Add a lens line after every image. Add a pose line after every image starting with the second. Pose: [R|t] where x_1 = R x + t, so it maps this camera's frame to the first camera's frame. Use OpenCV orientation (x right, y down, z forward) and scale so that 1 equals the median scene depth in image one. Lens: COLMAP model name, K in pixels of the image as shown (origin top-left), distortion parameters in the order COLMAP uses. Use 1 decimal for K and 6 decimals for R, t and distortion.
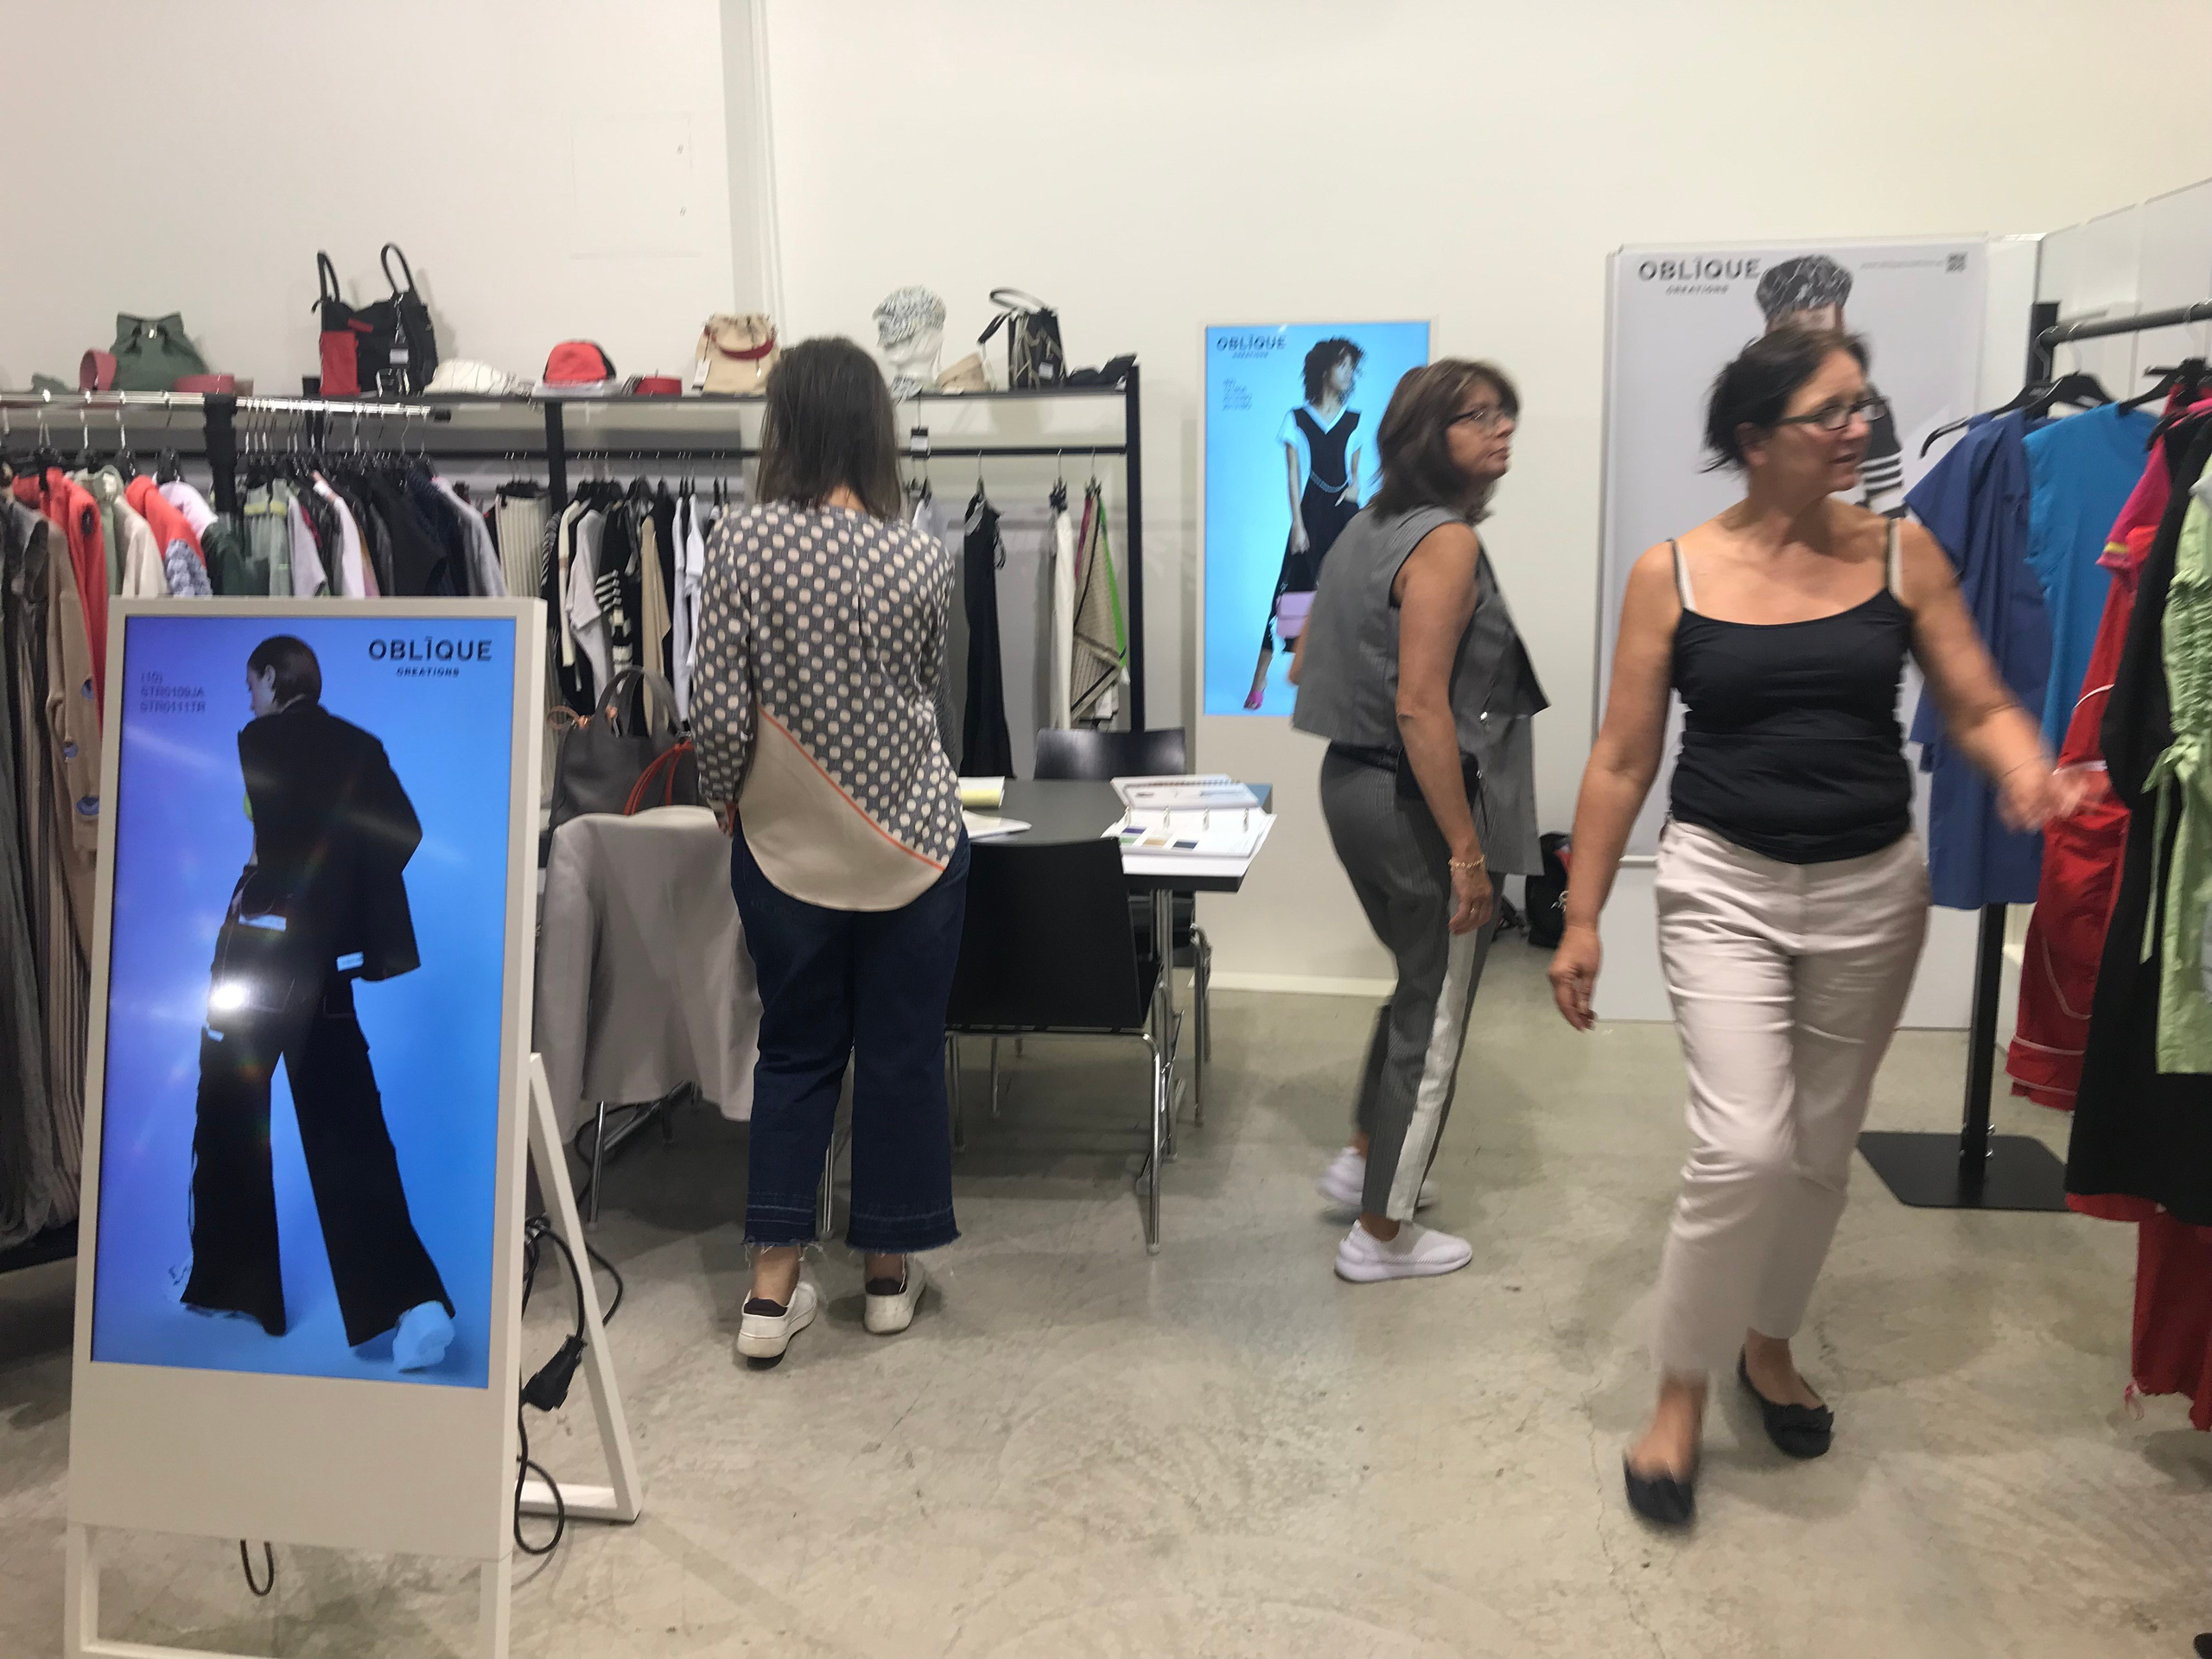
lens RADIAL K [[1804.7, 0, 1106.8], [0, 1804.7, 820.7], [0, 0, 1]] dist [0.044187, -0.061457]
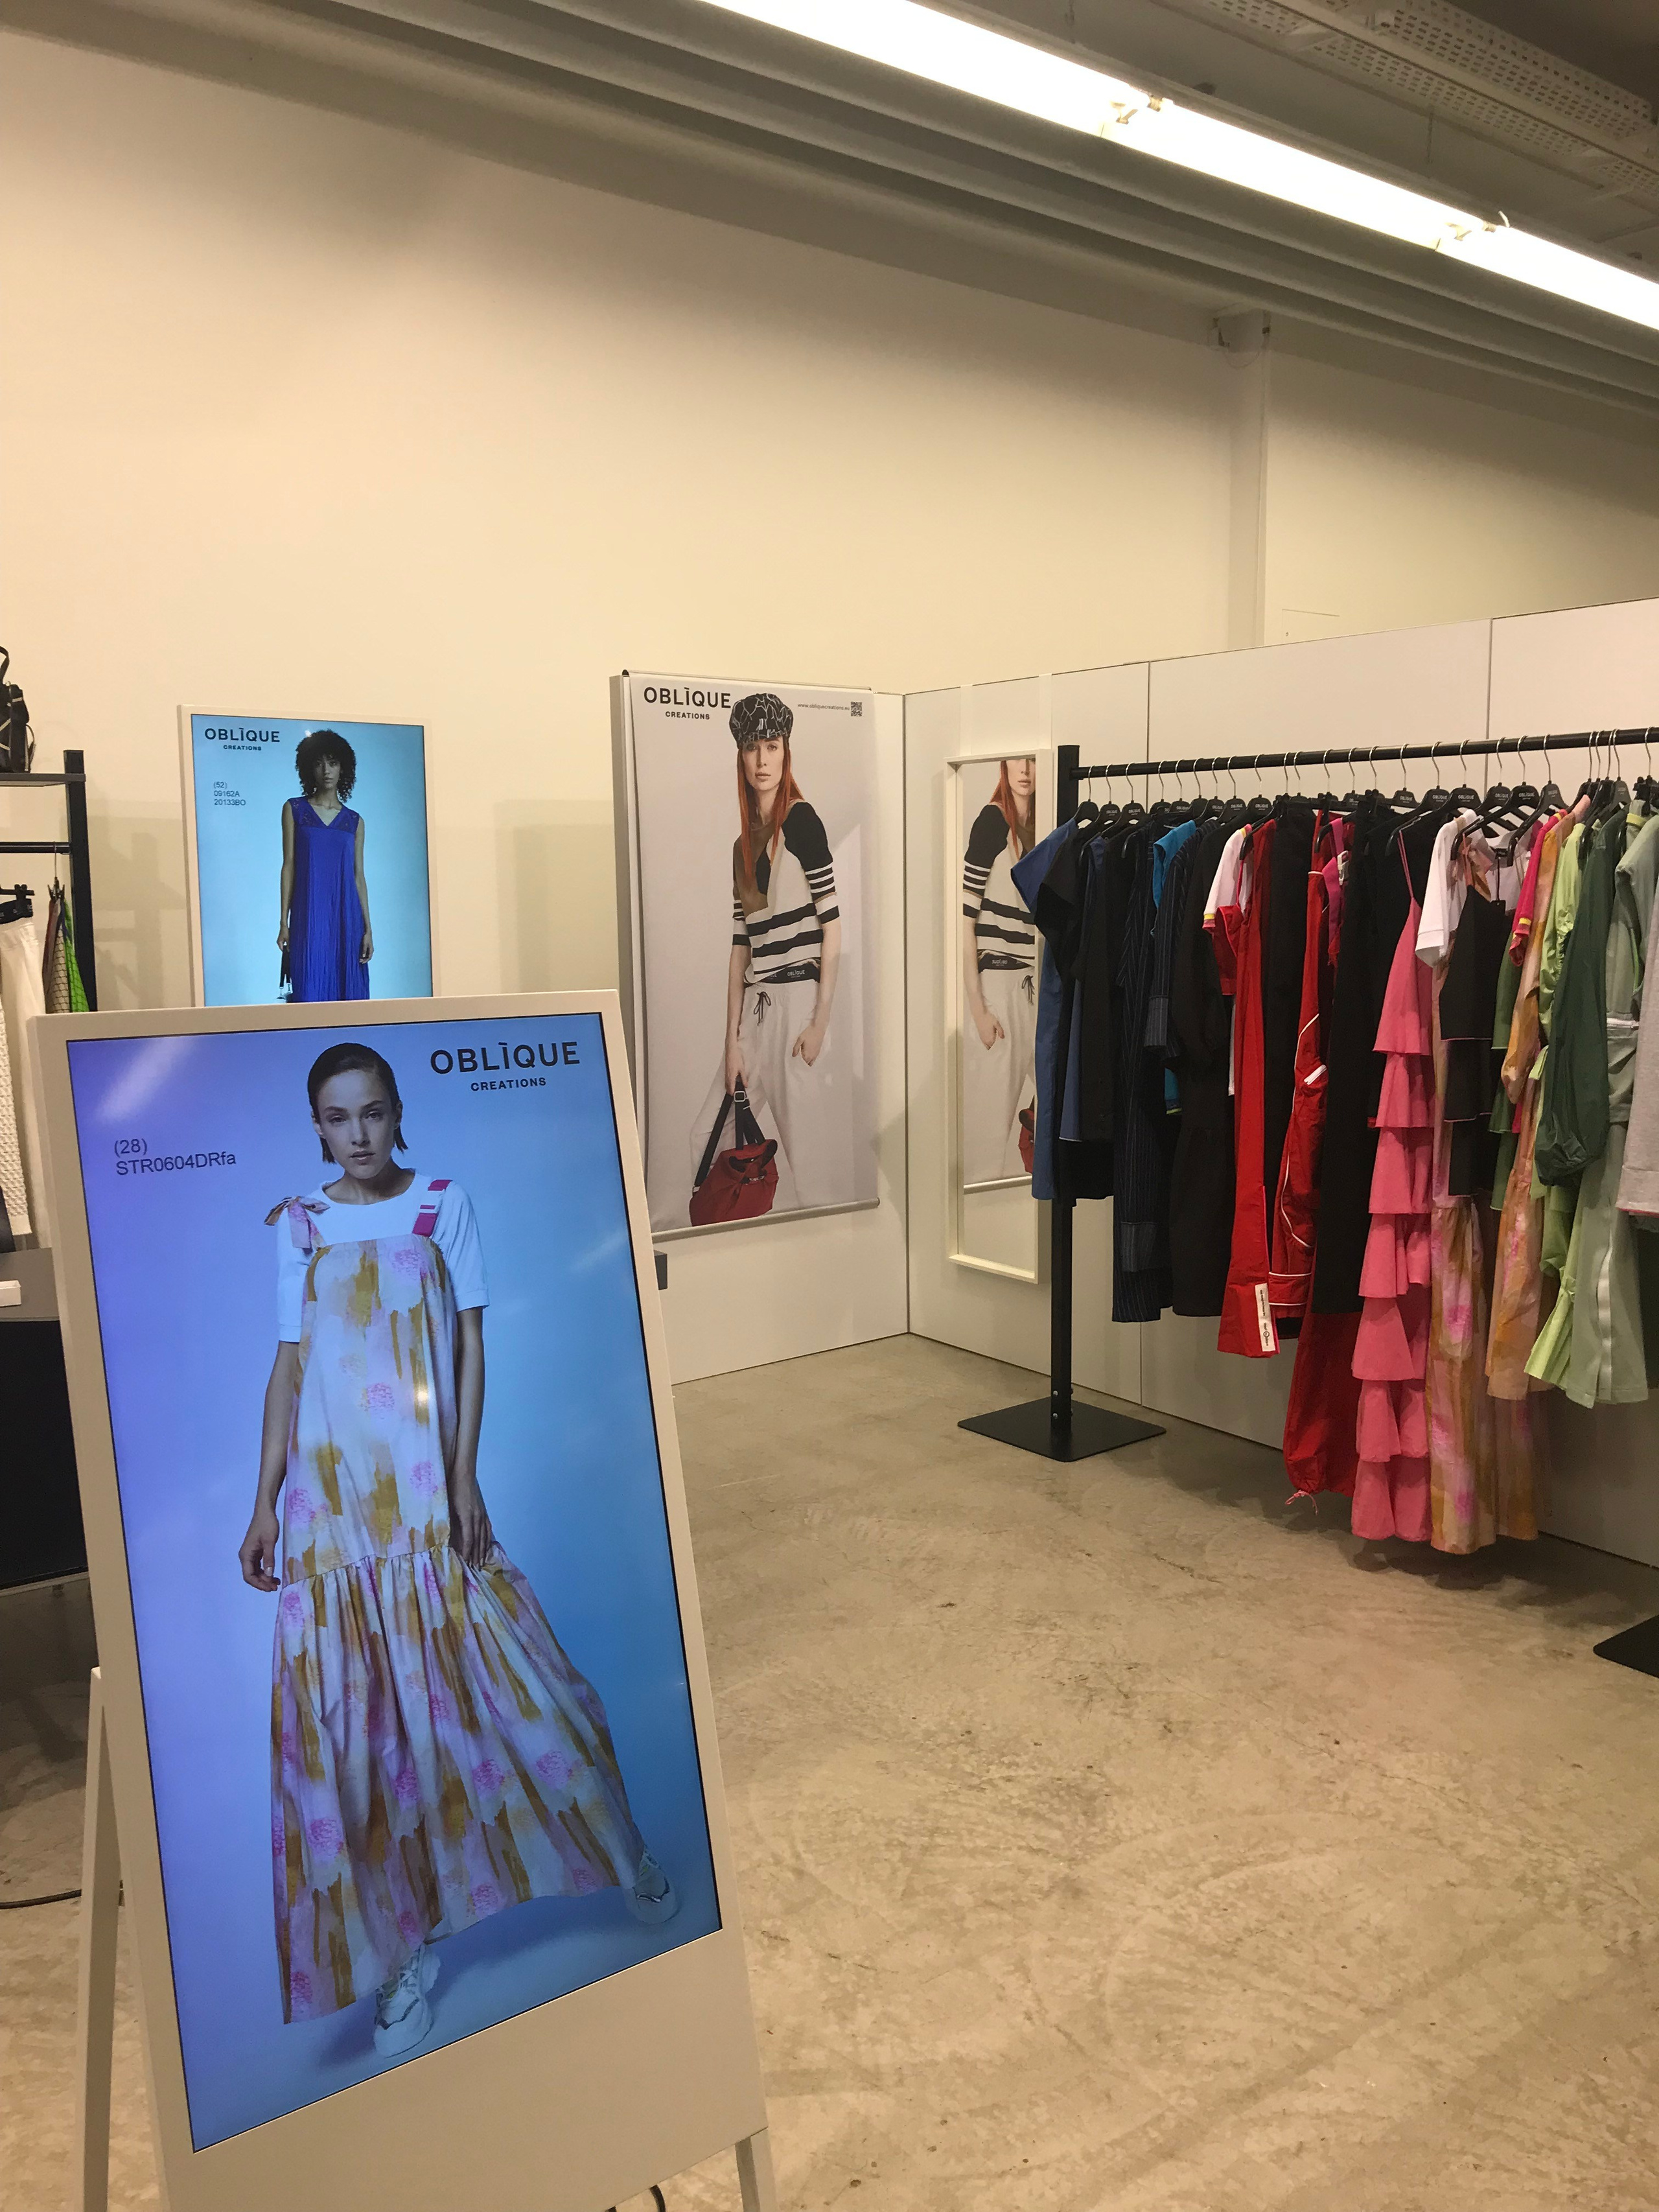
lens RADIAL K [[1804.6, 0, 833.1], [0, 1804.6, 1105.2], [0, 0, 1]] dist [0.044187, -0.061457]
pose [[0.693598, -0.082249, 0.715652, -0.437244], [0.138658, 0.990126, -0.020590, -0.020248], [-0.706892, 0.113512, 0.698154, 0.190921]]
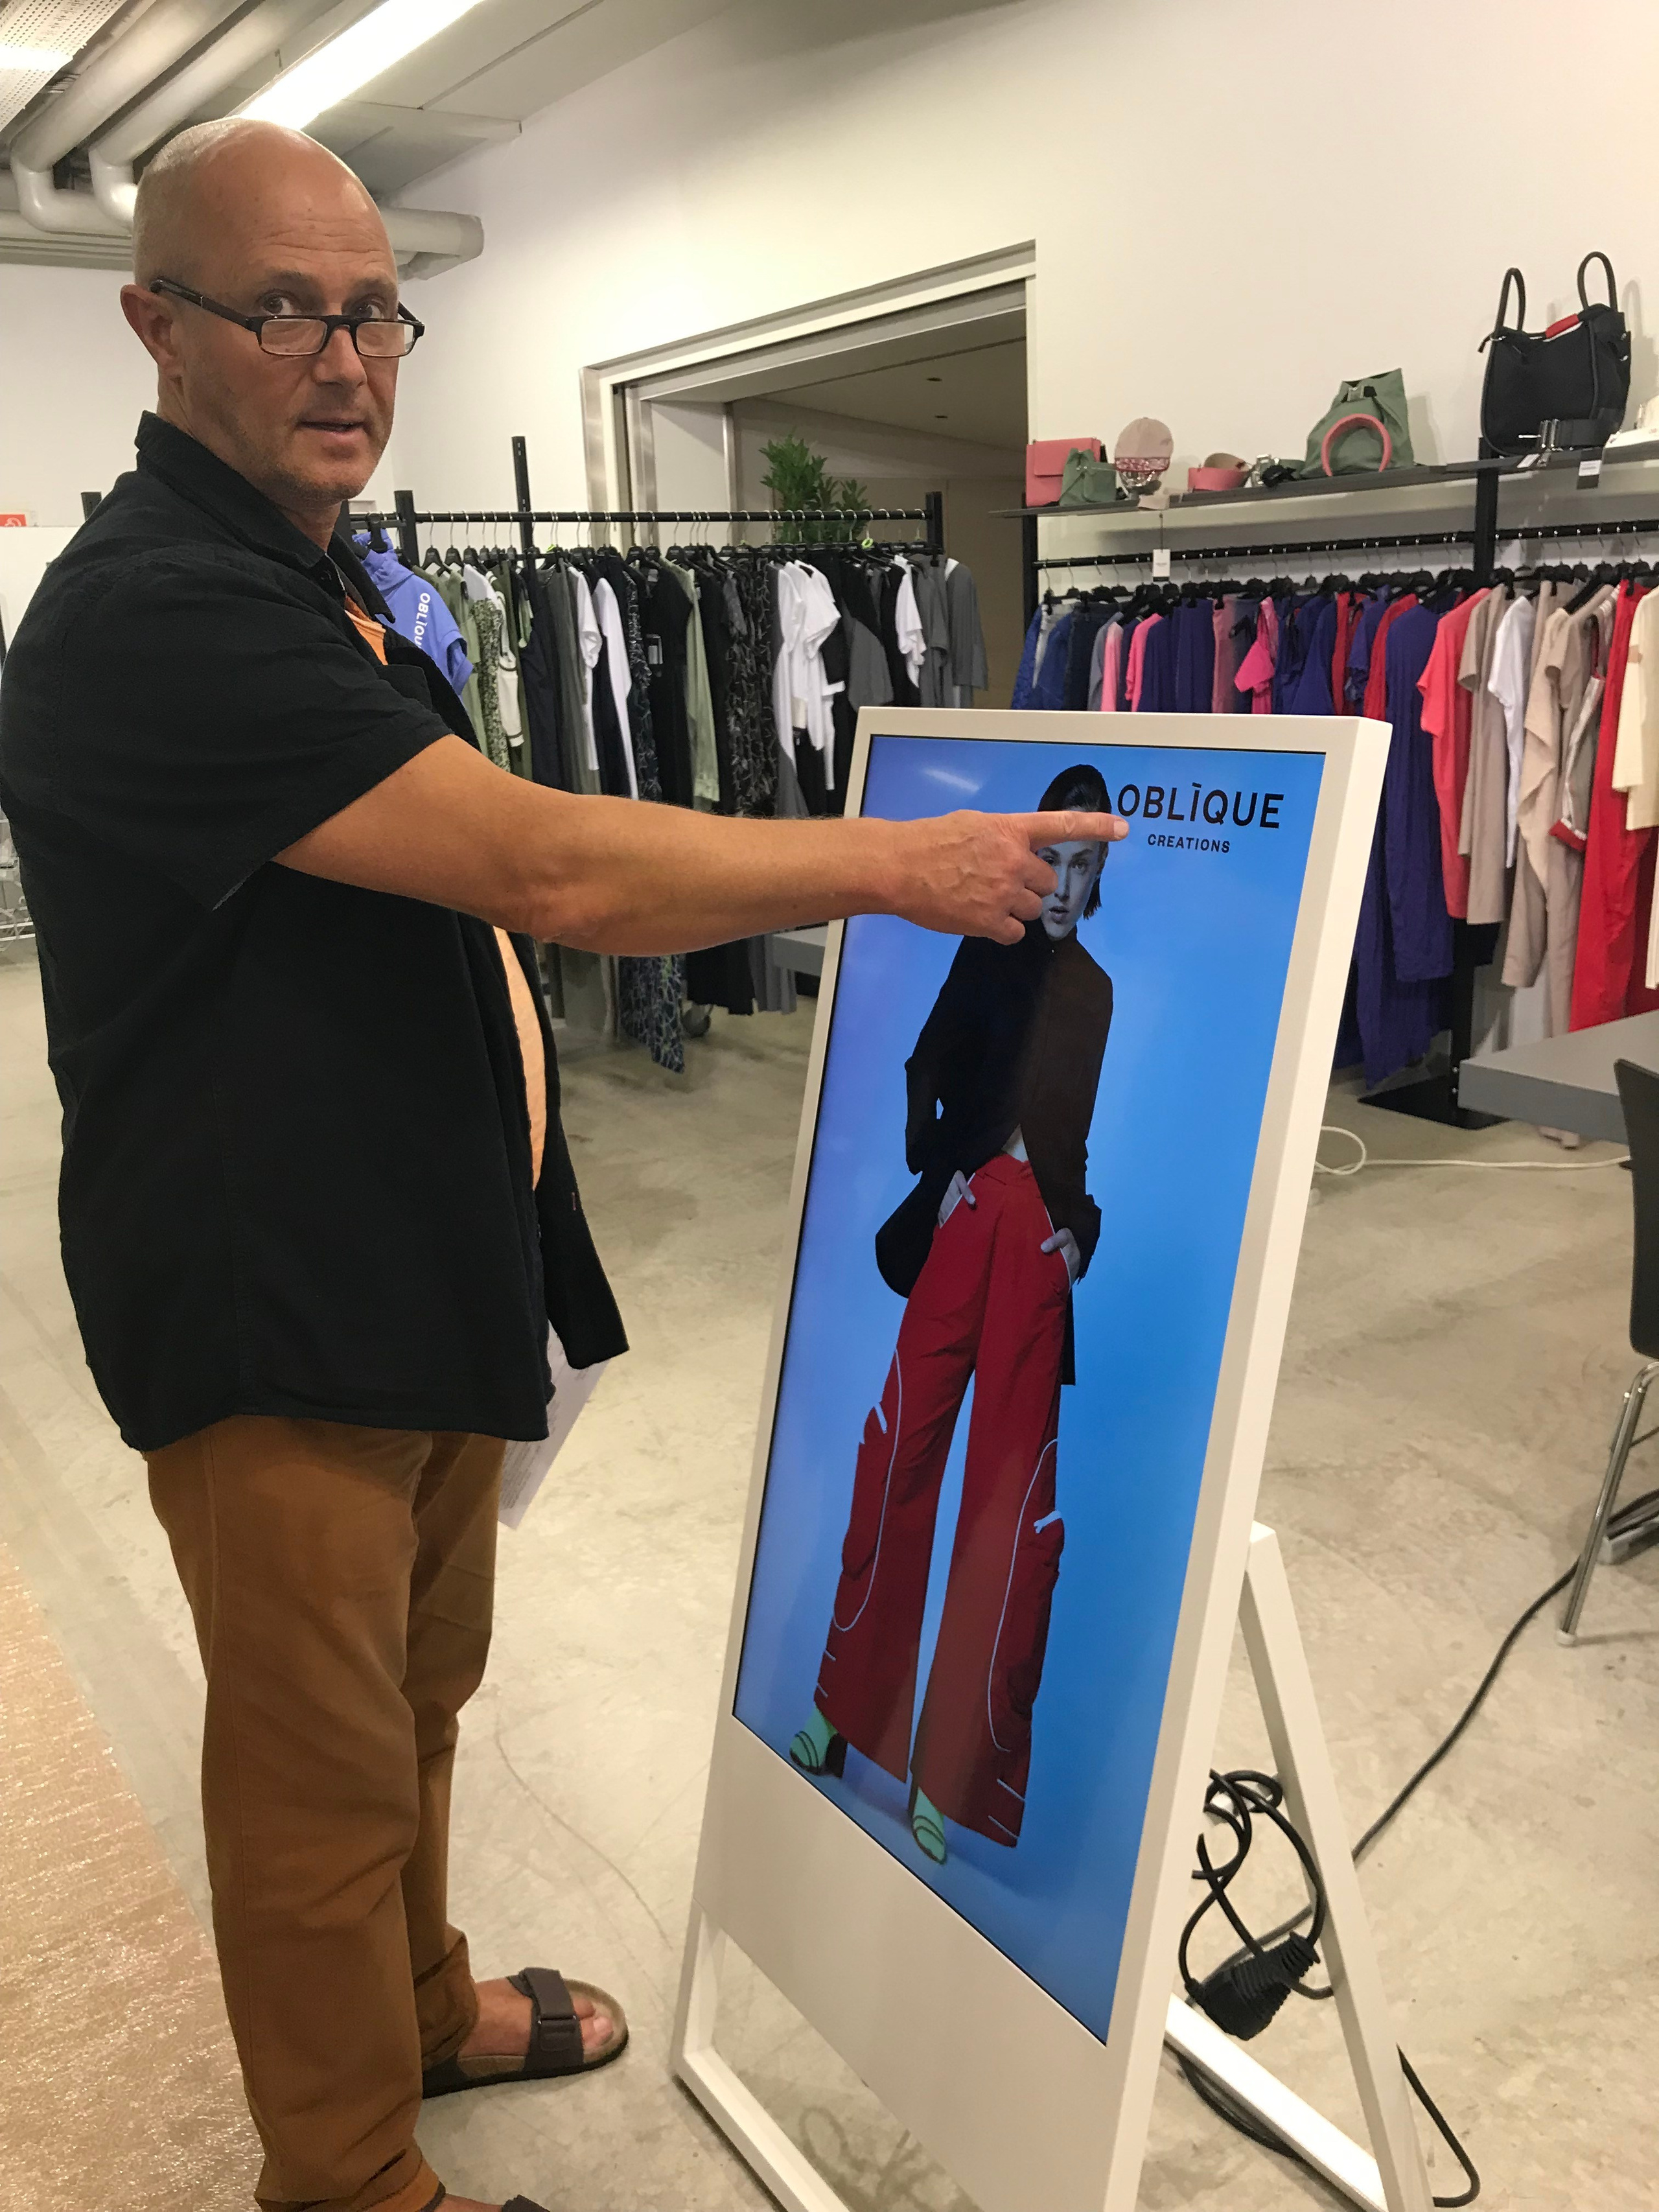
lens RADIAL K [[1804.6, 0, 850.8], [0, 1804.6, 1093.4], [0, 0, 1]] dist [0.044187, -0.061457]
pose [[0.695964, 0.163609, -0.699190, -0.024233], [-0.105194, 0.986423, 0.126112, -0.034609], [0.710330, -0.014219, 0.703725, 0.282237]]
